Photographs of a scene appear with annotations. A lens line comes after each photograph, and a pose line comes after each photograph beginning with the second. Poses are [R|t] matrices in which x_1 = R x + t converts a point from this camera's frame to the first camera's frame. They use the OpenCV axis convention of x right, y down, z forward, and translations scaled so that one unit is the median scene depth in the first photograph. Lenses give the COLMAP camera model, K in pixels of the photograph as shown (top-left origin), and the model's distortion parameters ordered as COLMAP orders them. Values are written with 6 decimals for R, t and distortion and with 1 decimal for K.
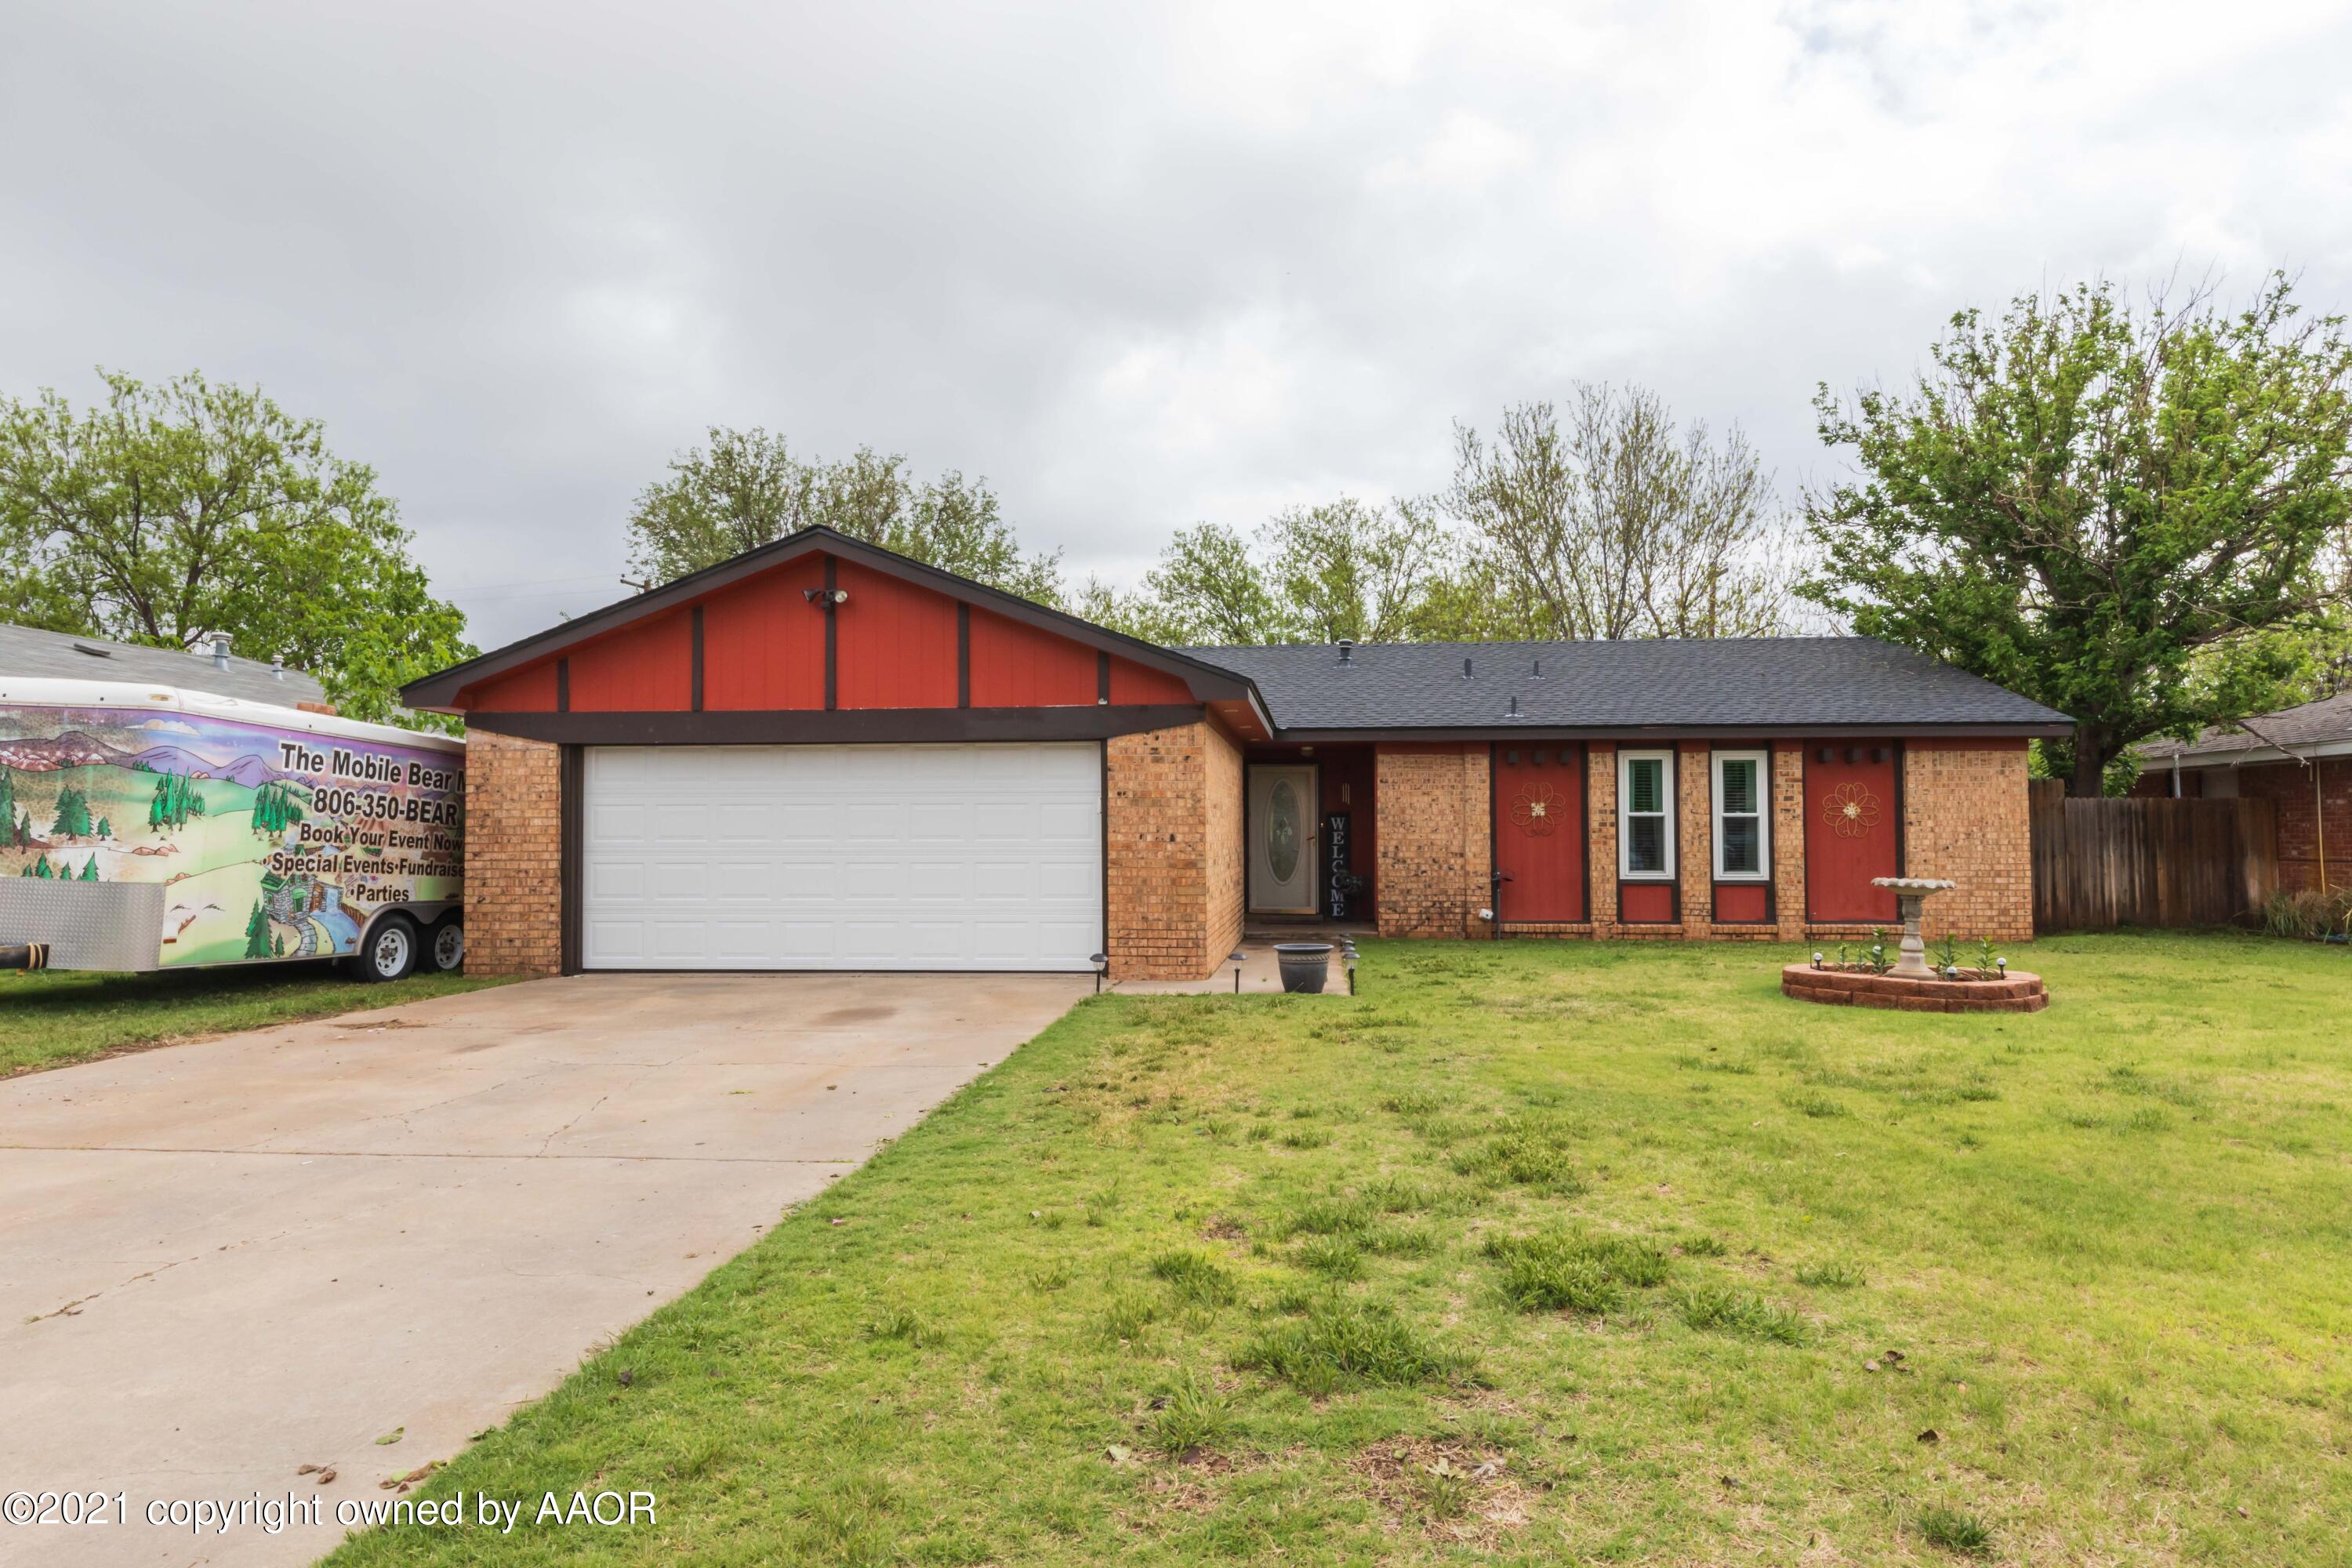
lens RADIAL K [[1175.5, 0, 1175.9], [0, 1175.5, 806.3], [0, 0, 1]] dist [0.011435, -0.001152]
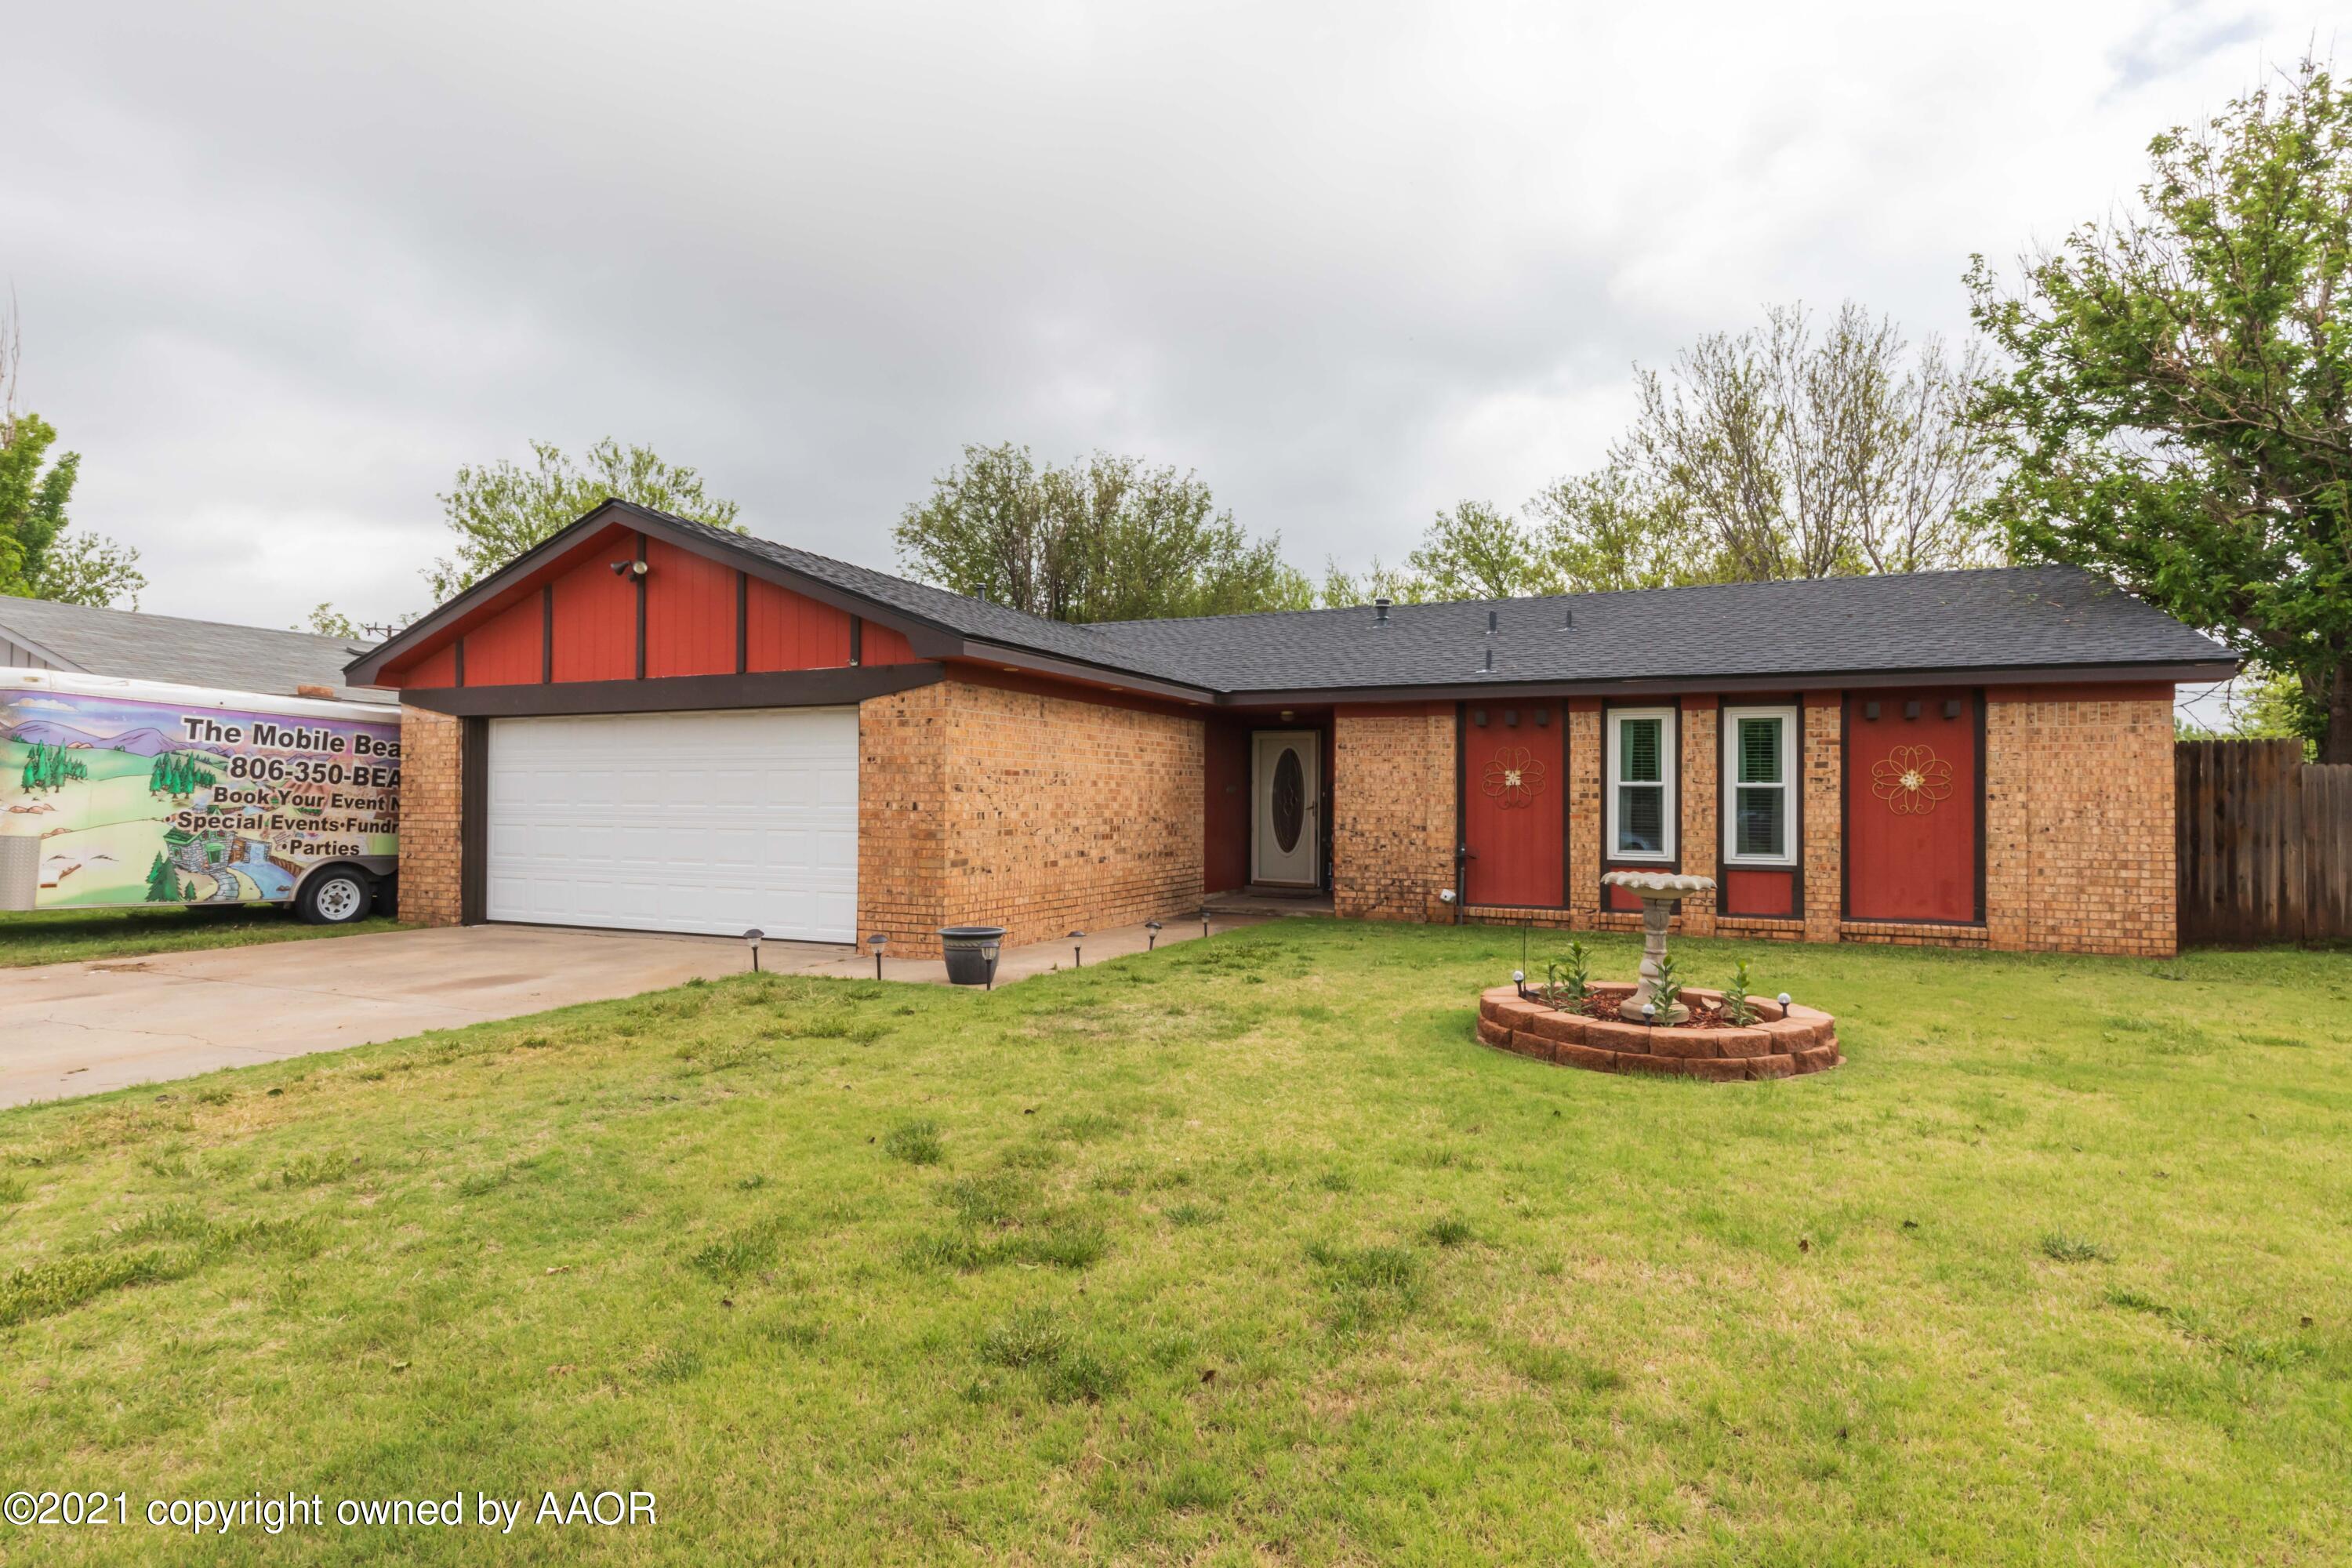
lens RADIAL K [[1064.1, 0, 1176.7], [0, 1064.1, 787.3], [0, 0, 1]] dist [0.006895, -0.002261]
pose [[0.957485, 0.004563, -0.288448, 0.316818], [-0.001377, 0.999936, 0.011246, 0.001181], [0.288481, -0.010371, 0.957429, 0.179619]]
